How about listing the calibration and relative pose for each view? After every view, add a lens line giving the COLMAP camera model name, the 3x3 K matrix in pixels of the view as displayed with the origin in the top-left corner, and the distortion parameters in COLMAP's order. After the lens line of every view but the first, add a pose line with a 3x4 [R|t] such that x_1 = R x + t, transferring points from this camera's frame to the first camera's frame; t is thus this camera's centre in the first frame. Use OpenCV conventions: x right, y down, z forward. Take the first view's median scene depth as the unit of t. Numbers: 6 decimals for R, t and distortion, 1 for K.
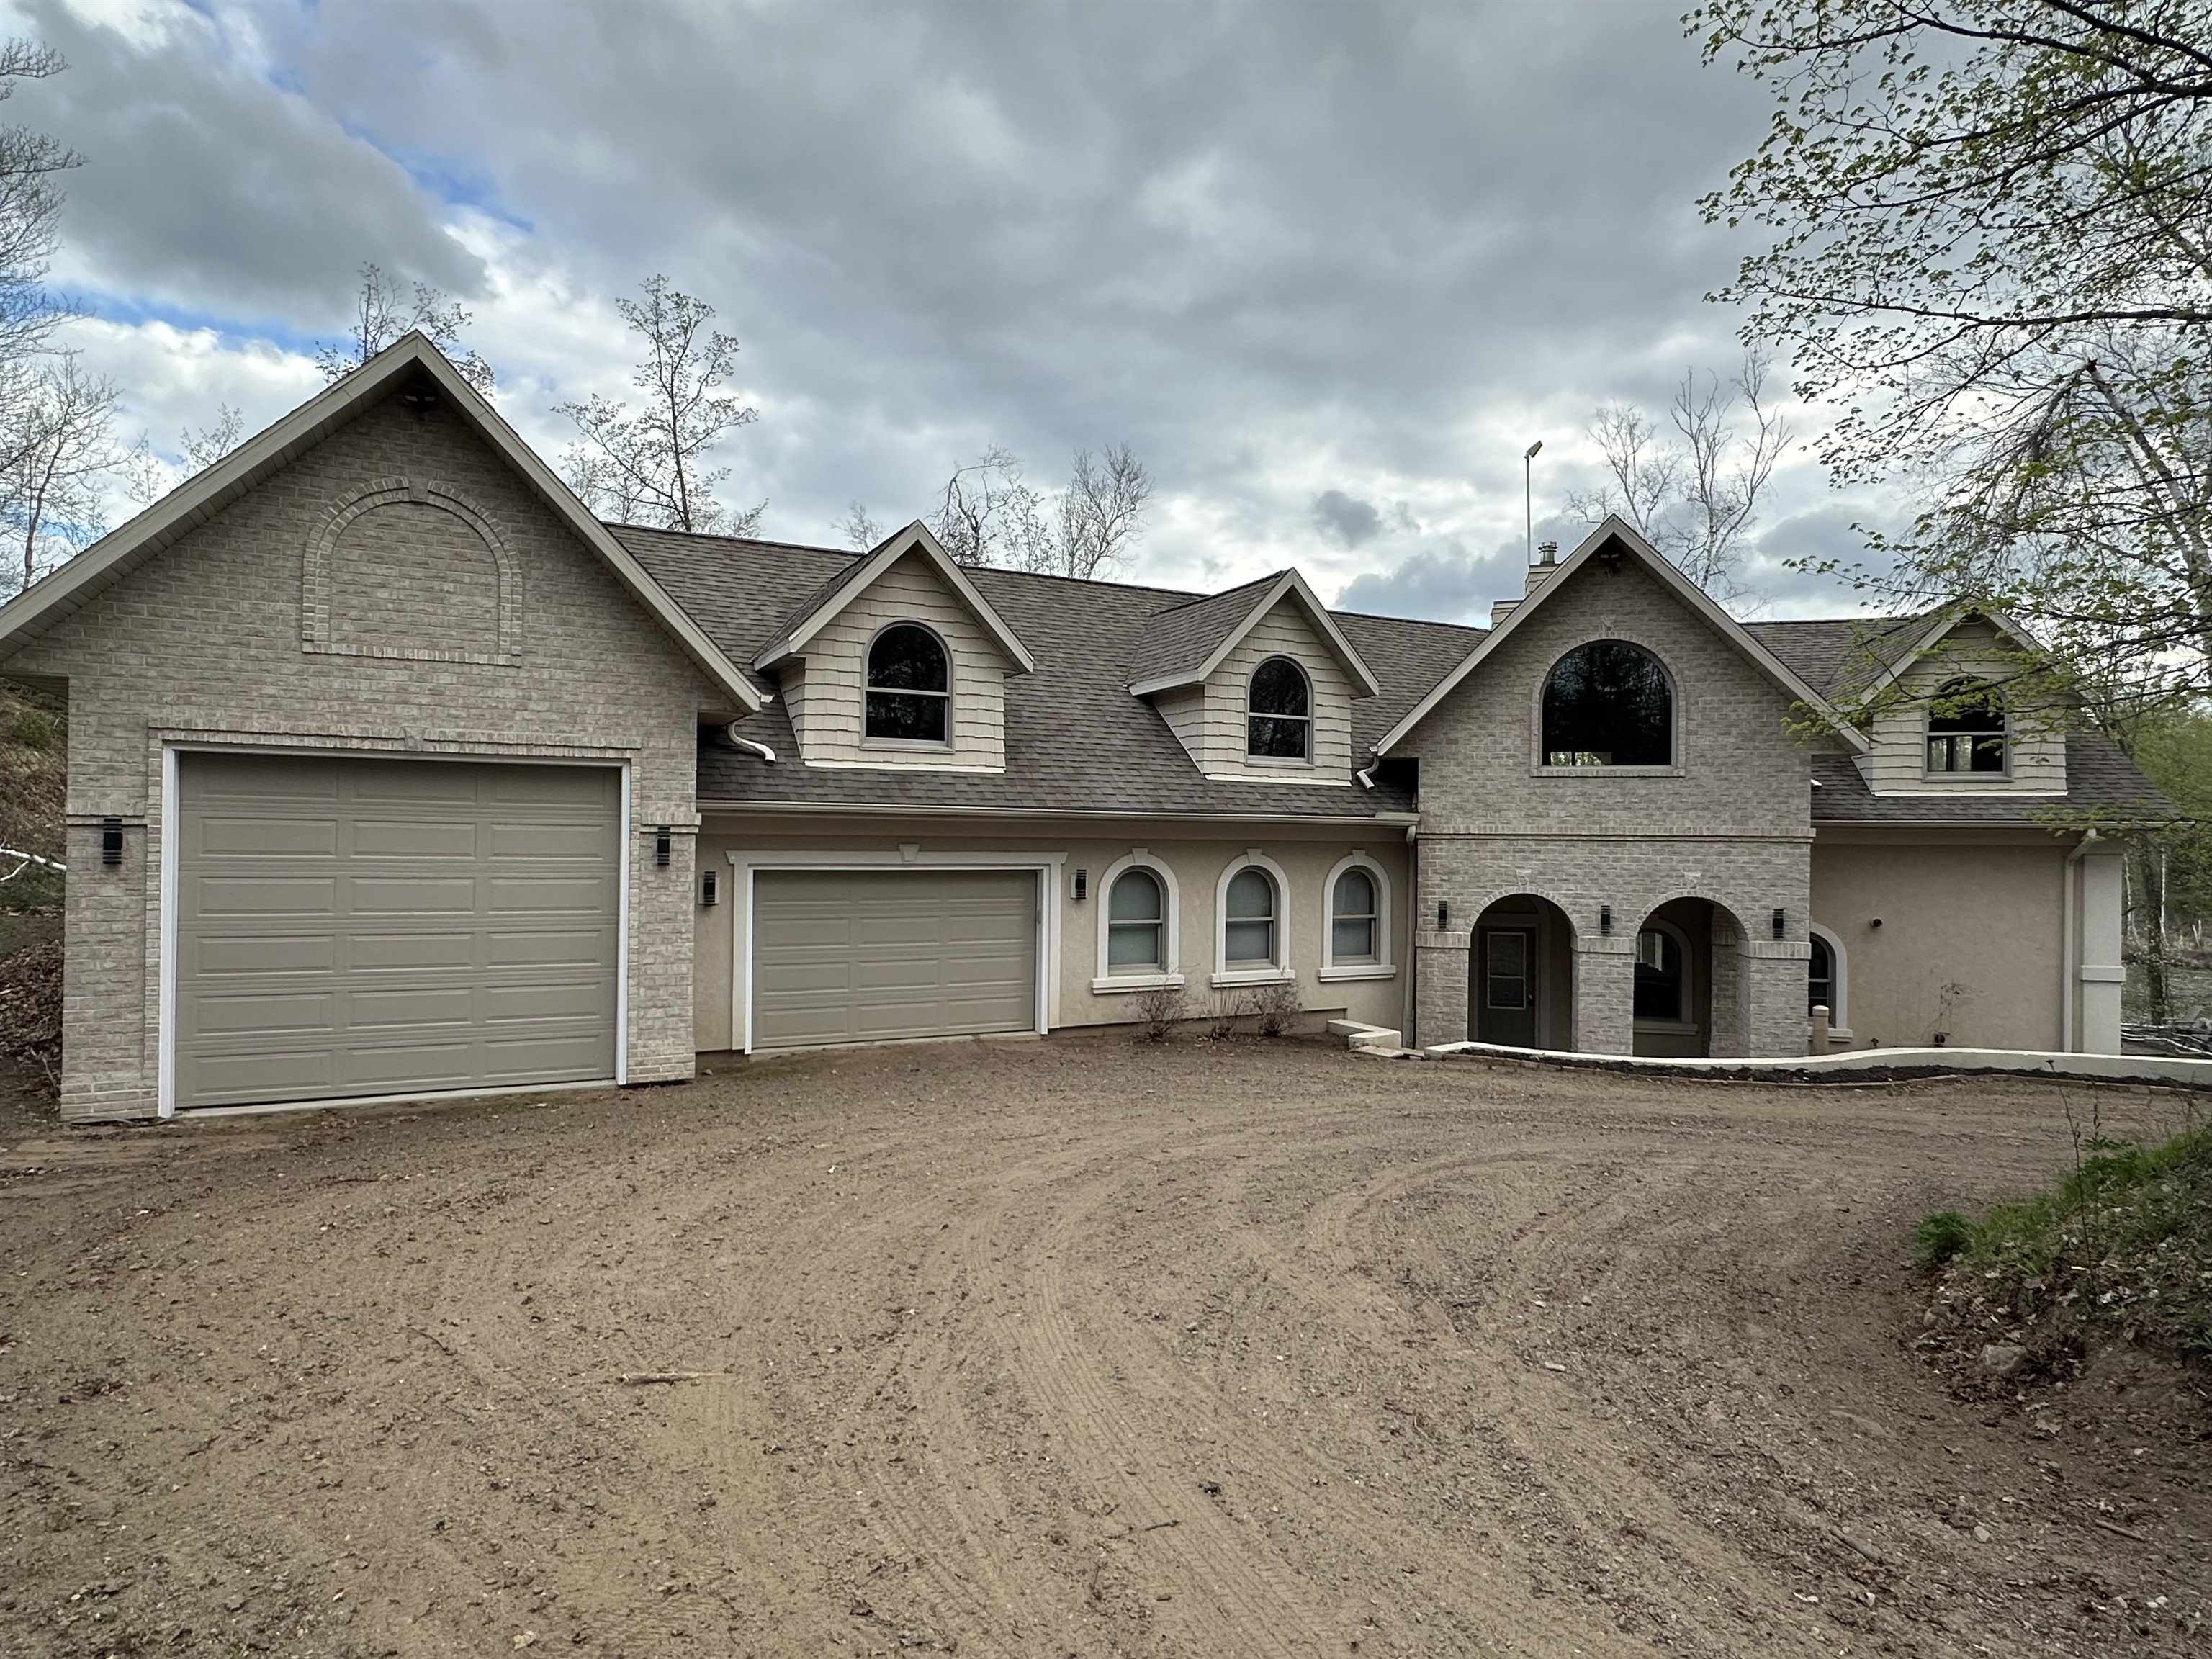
lens RADIAL K [[1208.8, 0, 1103.2], [0, 1208.8, 841.6], [0, 0, 1]] dist [-0.002448, -0.000186]
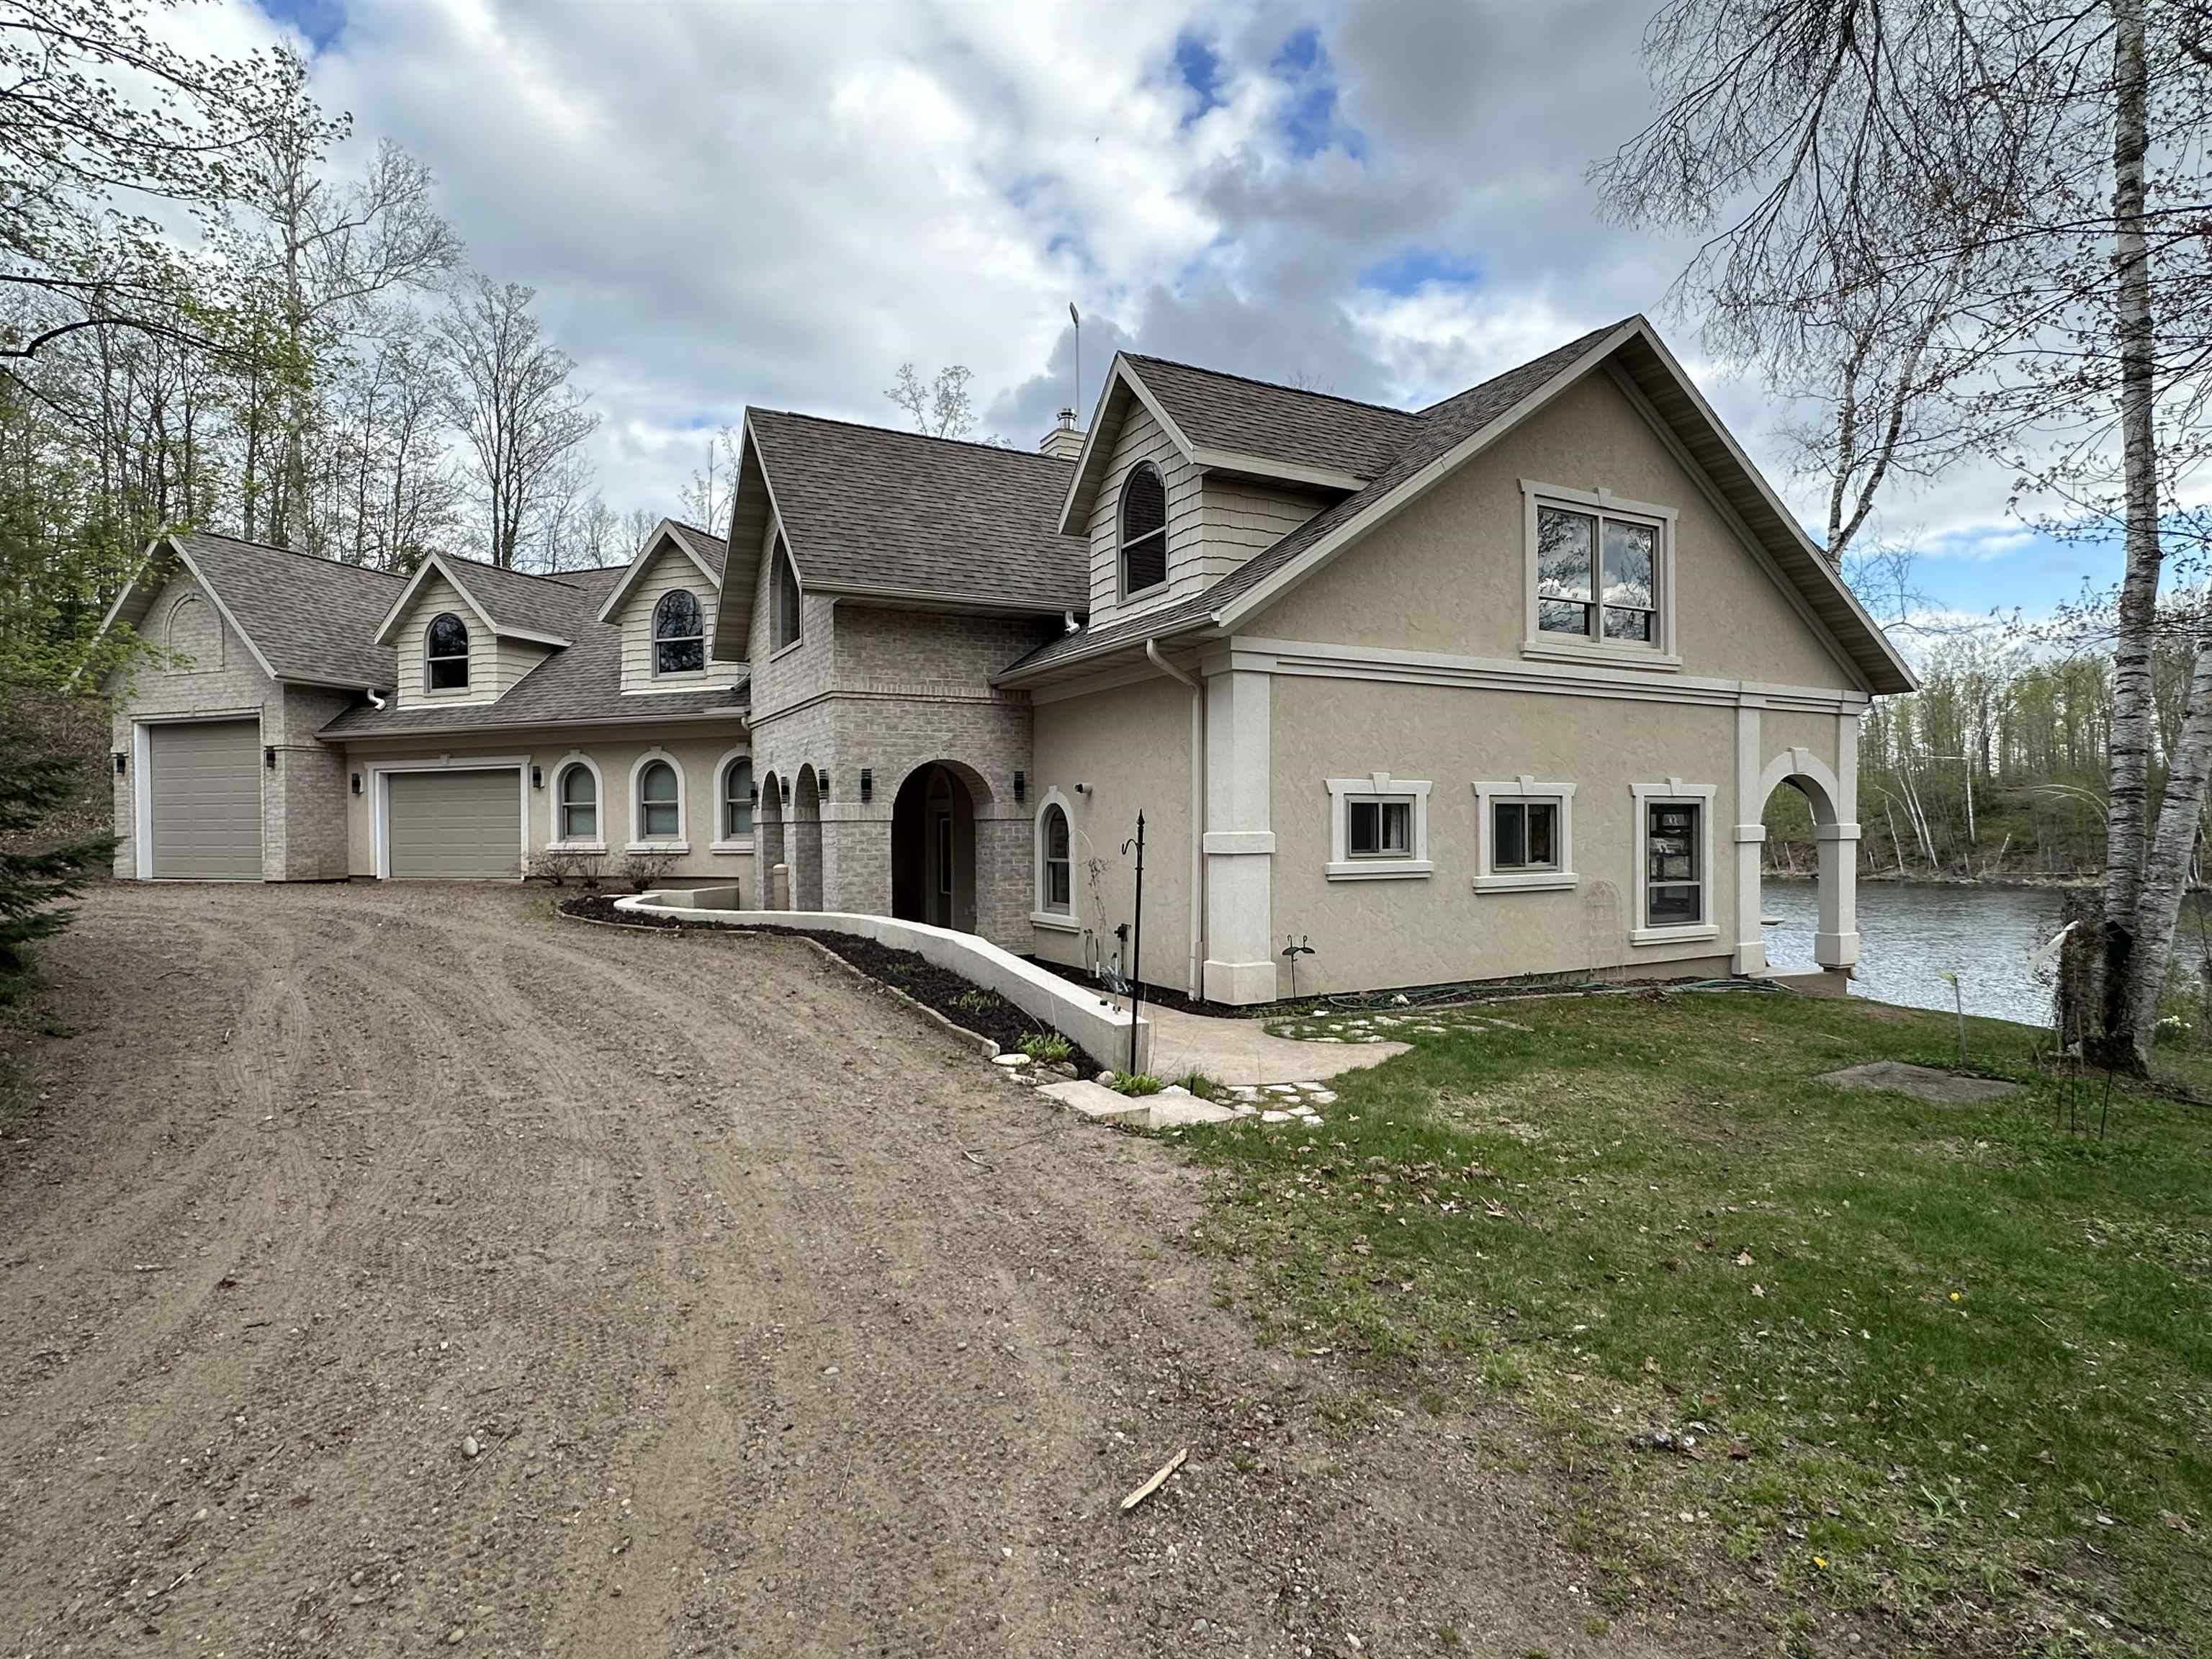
lens RADIAL K [[1163.5, 0, 1096.5], [0, 1163.5, 835.4], [0, 0, 1]] dist [-0.001973, -0.000045]
pose [[0.677805, -0.011461, -0.735153, 1.422703], [0.019387, 0.999809, 0.002288, 0.112717], [0.734986, -0.015804, 0.677898, 0.546447]]
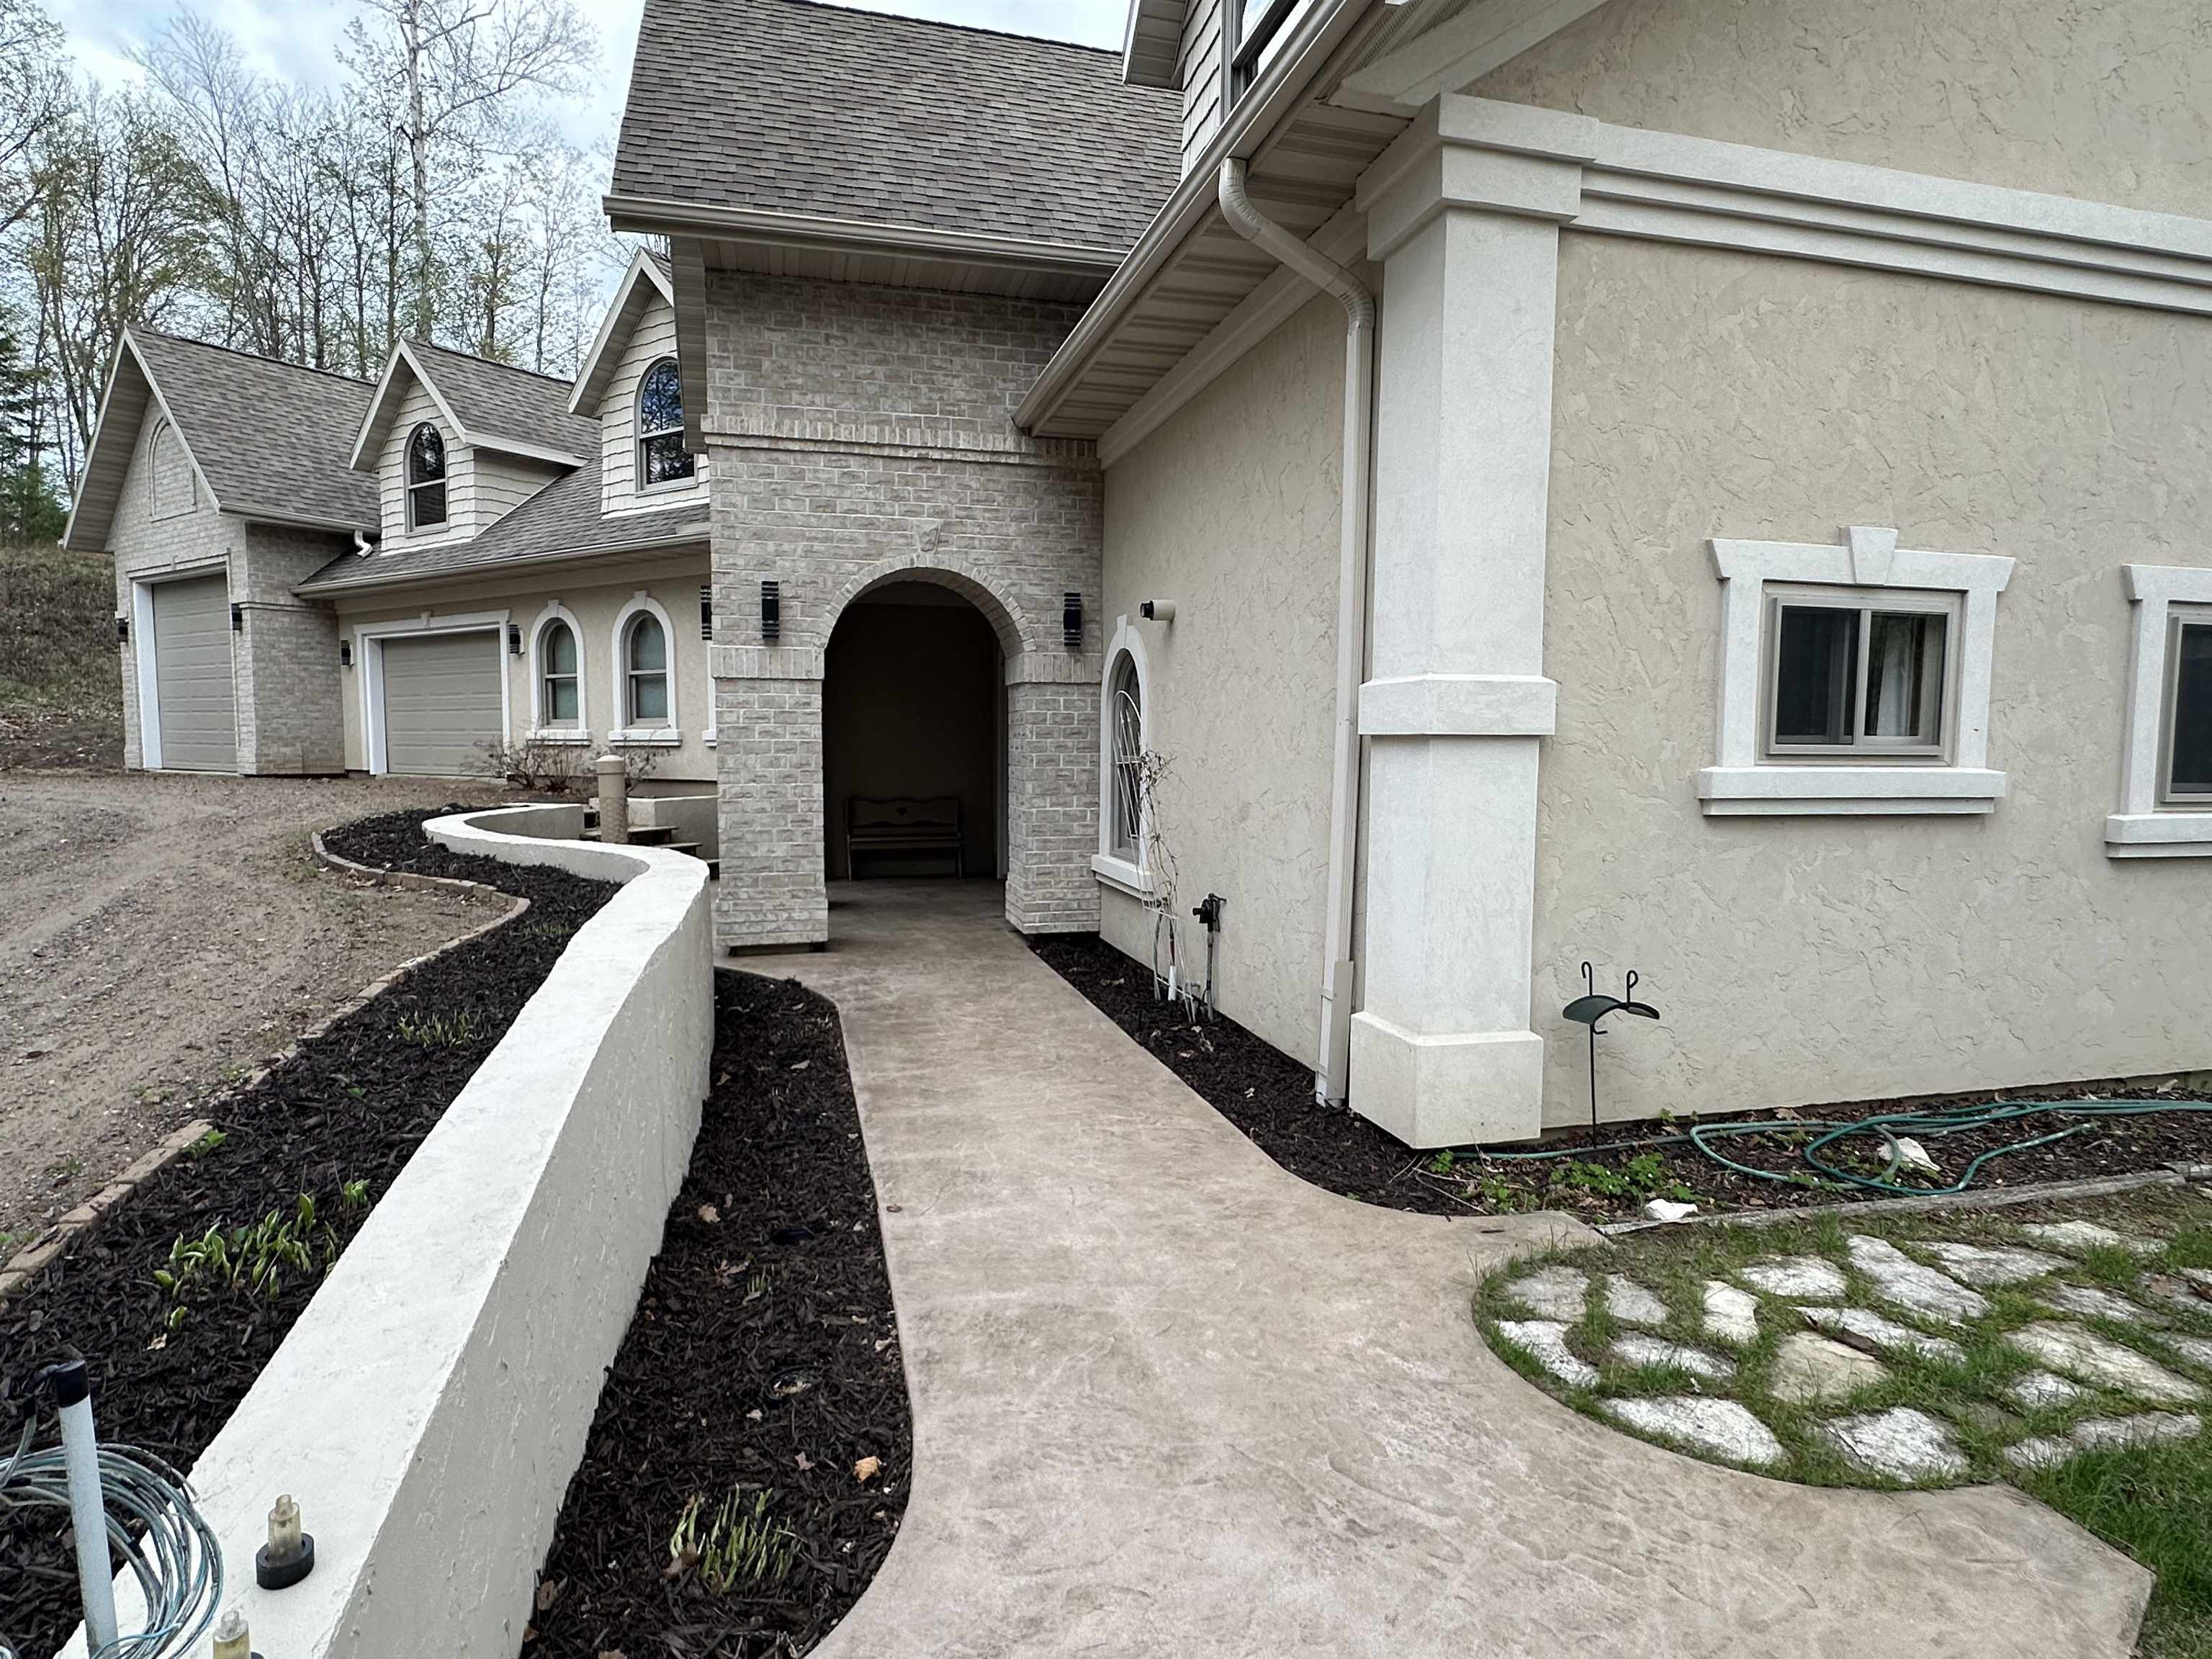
lens RADIAL K [[1208.8, 0, 1106.1], [0, 1208.8, 834.5], [0, 0, 1]] dist [-0.002448, -0.000186]
pose [[0.493253, 0.059061, -0.867879, 1.140565], [0.003063, 0.997568, 0.069628, 0.131158], [0.869881, -0.037002, 0.491872, 0.913051]]
